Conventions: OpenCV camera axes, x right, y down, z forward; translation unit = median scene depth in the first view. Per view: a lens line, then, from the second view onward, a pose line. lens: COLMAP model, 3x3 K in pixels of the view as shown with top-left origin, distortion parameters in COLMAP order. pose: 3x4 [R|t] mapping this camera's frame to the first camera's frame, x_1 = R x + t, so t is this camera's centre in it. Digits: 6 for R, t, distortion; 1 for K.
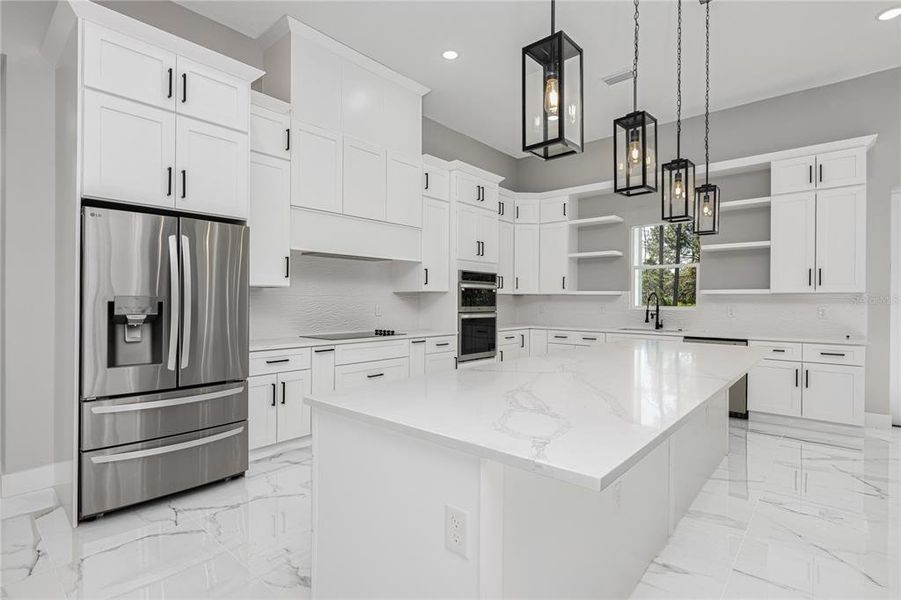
lens RADIAL K [[440.5, 0, 449.8], [0, 440.5, 302.3], [0, 0, 1]] dist [-0.000770, -0.000095]
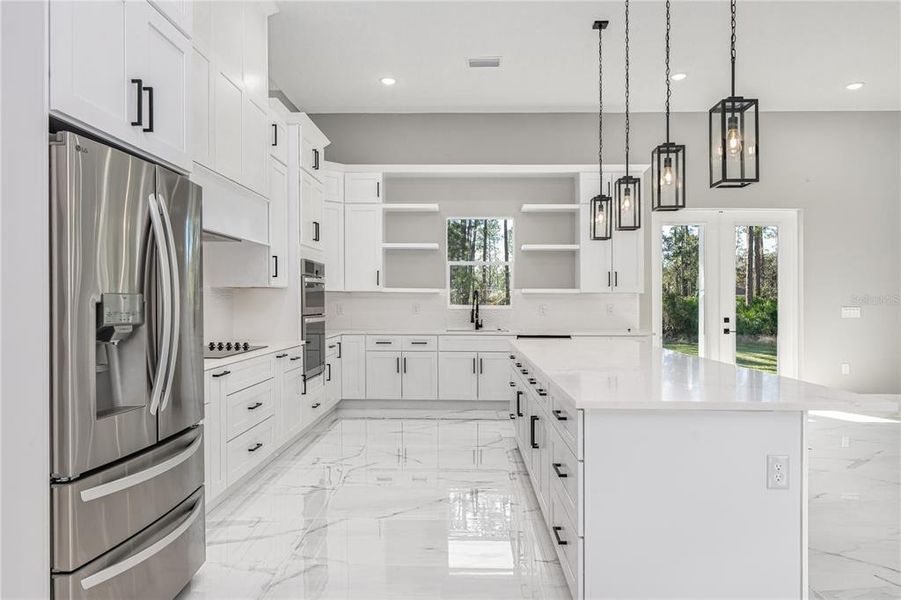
lens RADIAL K [[597.8, 0, 450.5], [0, 597.8, 300.0], [0, 0, 1]] dist [0.001582, -0.000923]
pose [[0.772825, -0.000871, 0.634619, -0.426951], [0.001451, 0.999999, -0.000394, -0.002096], [-0.634618, 0.001225, 0.772825, 0.050598]]
